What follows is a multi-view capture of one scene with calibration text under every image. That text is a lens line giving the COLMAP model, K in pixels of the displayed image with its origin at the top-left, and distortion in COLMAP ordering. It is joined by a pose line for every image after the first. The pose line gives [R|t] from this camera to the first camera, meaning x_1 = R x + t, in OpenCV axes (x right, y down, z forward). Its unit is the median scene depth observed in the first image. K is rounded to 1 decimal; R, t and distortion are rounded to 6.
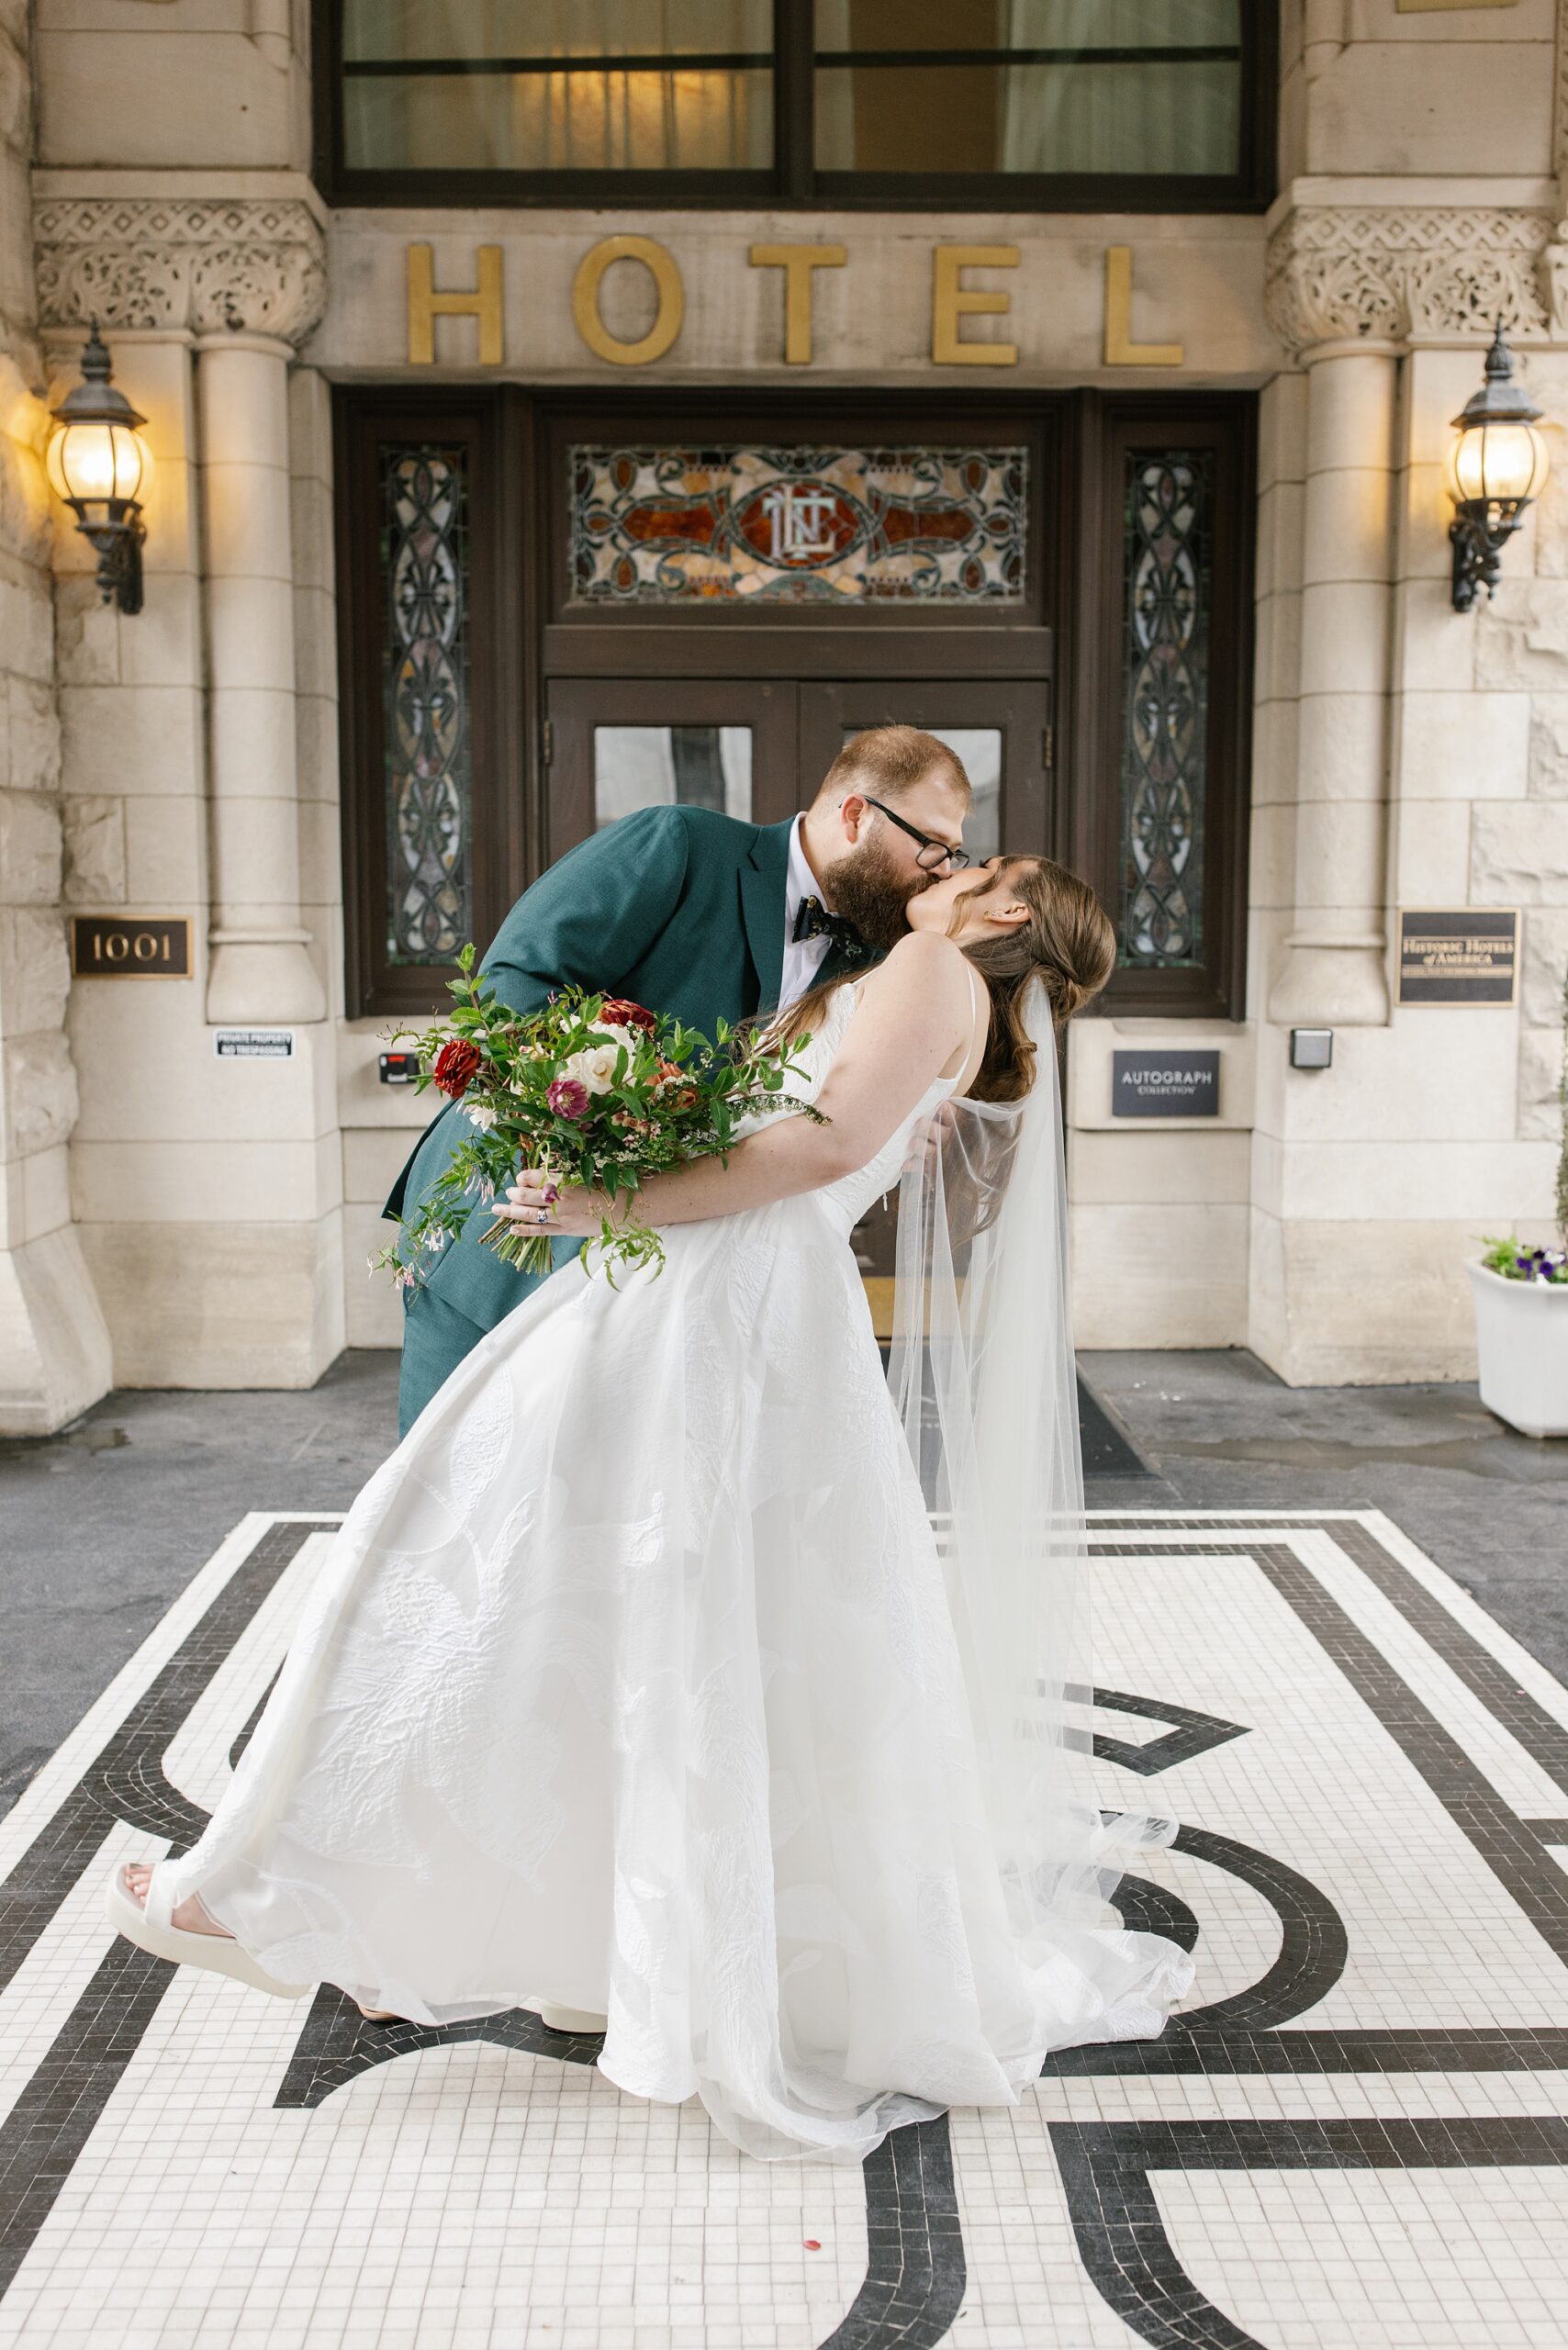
lens RADIAL K [[2194.7, 0, 784.0], [0, 2194.7, 1175.0], [0, 0, 1]] dist [0.001753, -0.017315]
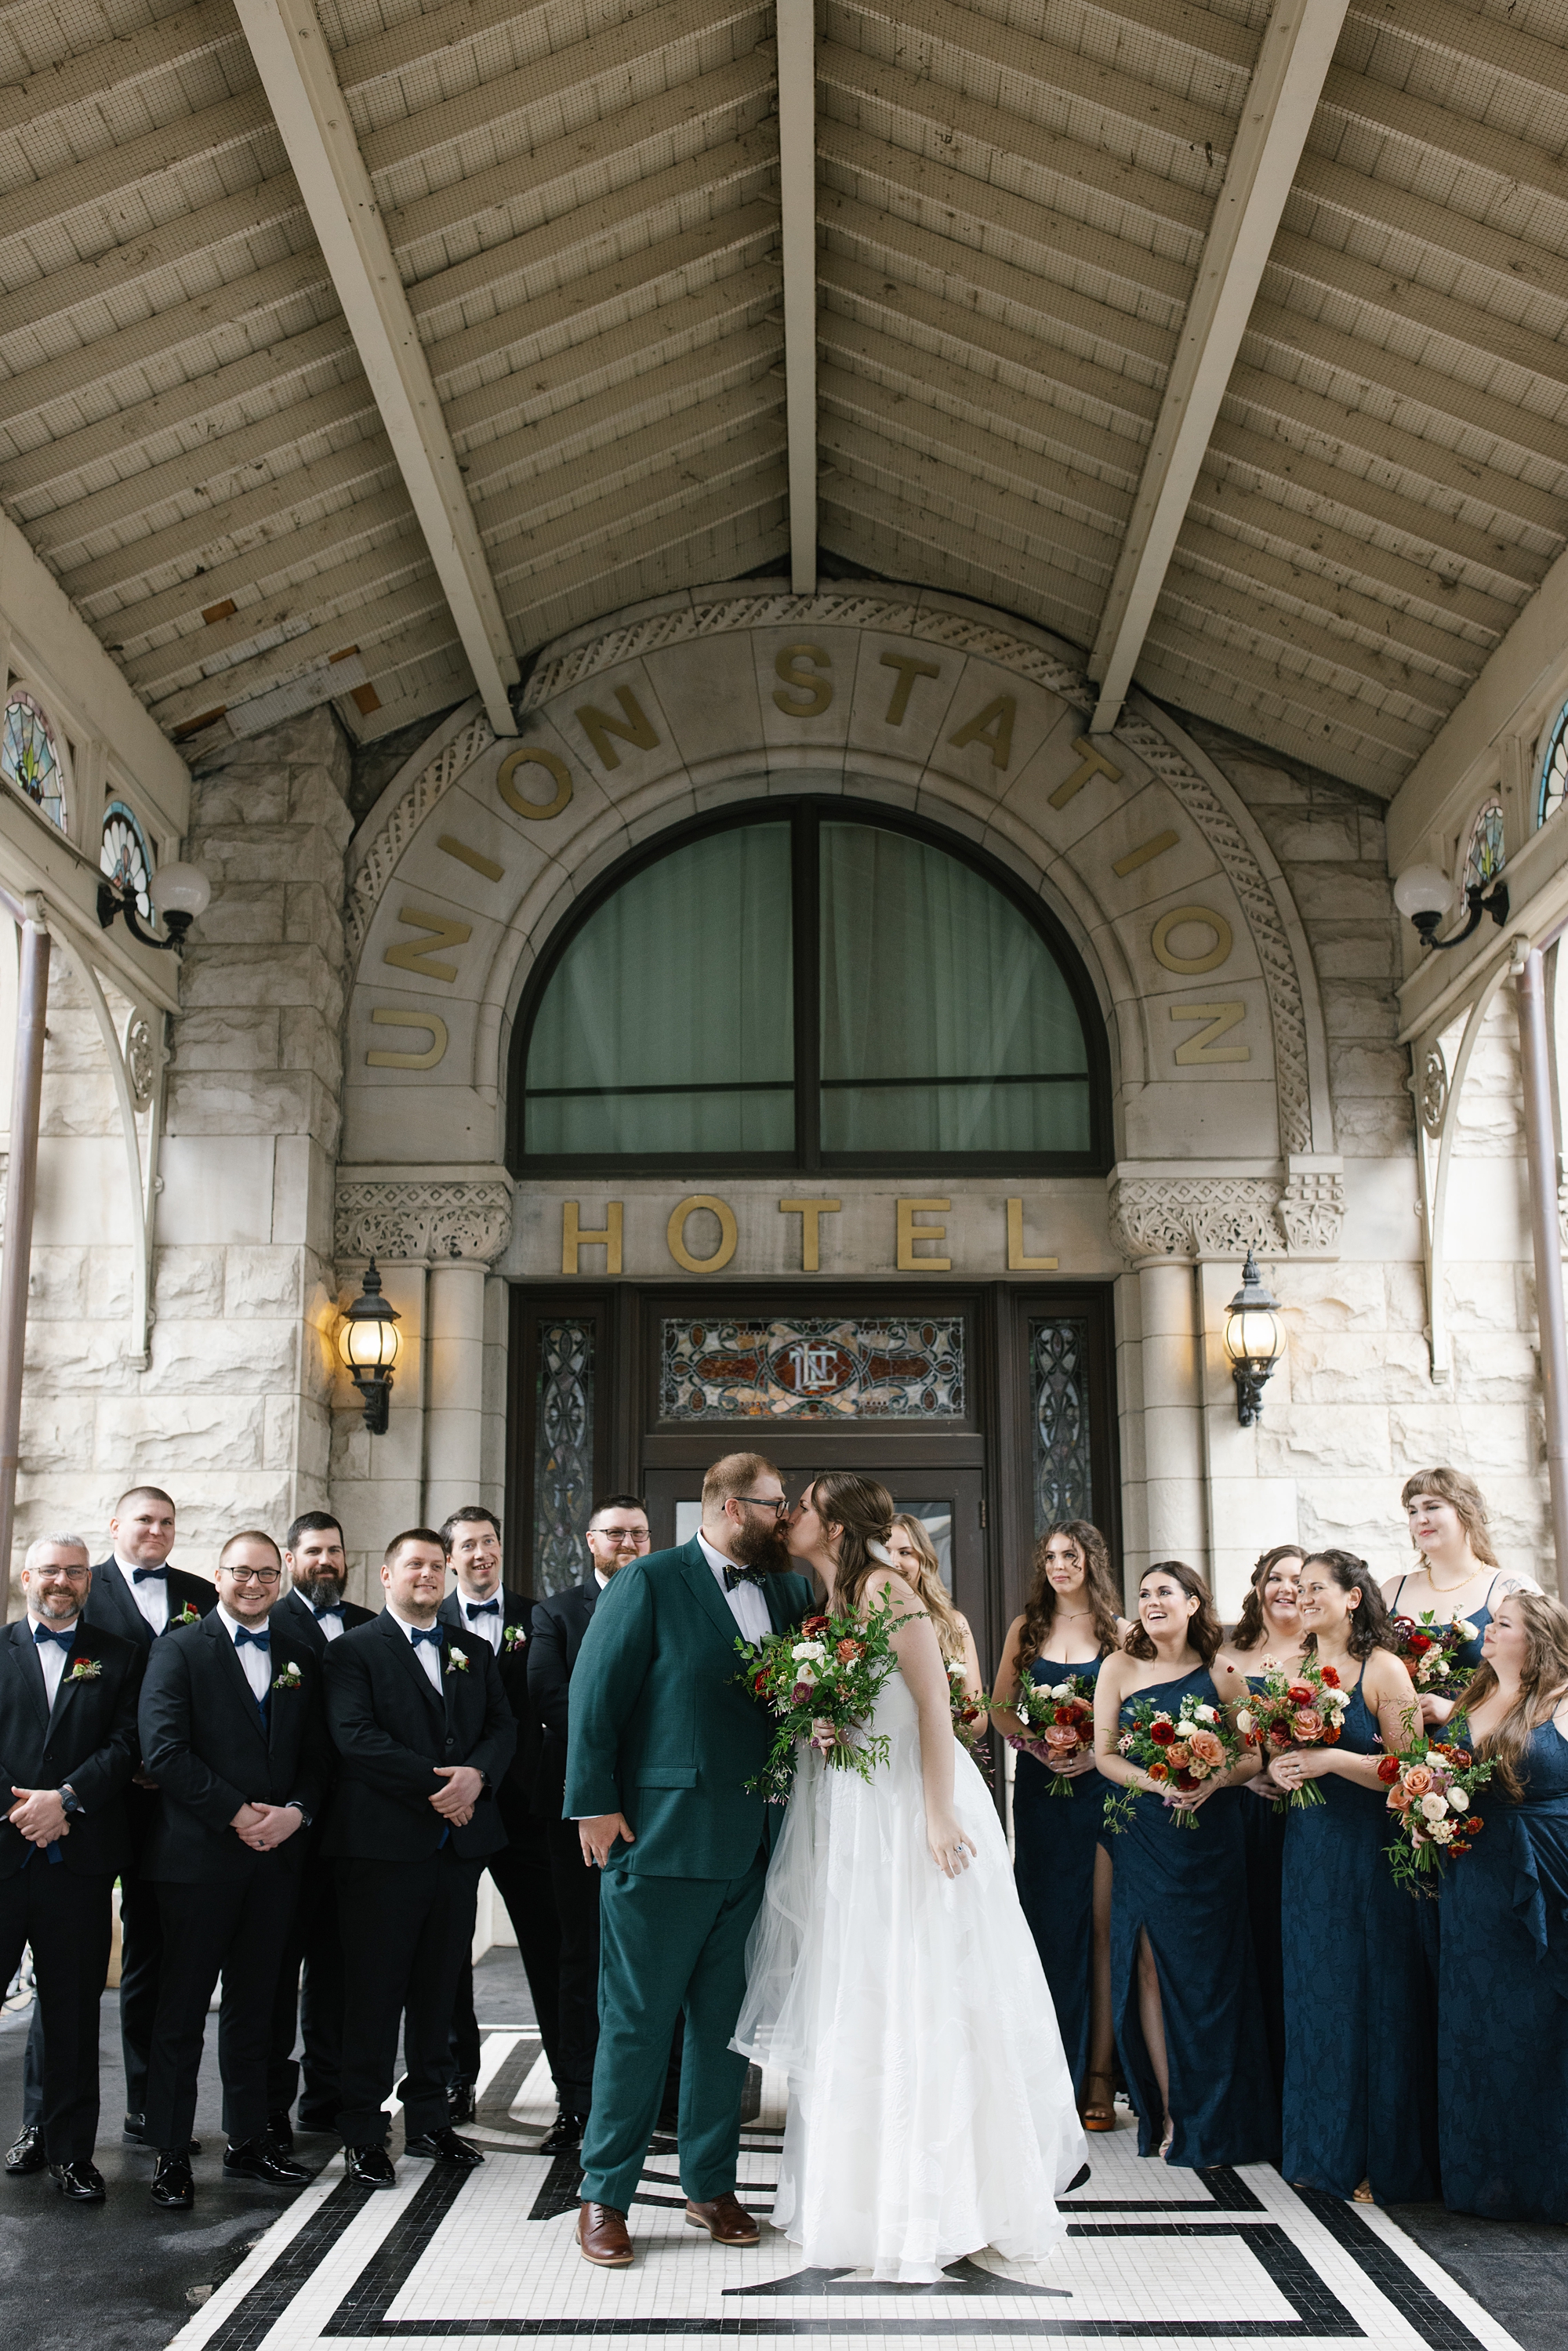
lens RADIAL K [[2195.6, 0, 784.0], [0, 2195.6, 1175.5], [0, 0, 1]] dist [0.001753, -0.017315]
pose [[0.999698, -0.009414, -0.022691, 0.023565], [0.001580, 0.946379, -0.323056, 0.070042], [0.024515, 0.322922, 0.946108, -0.499052]]
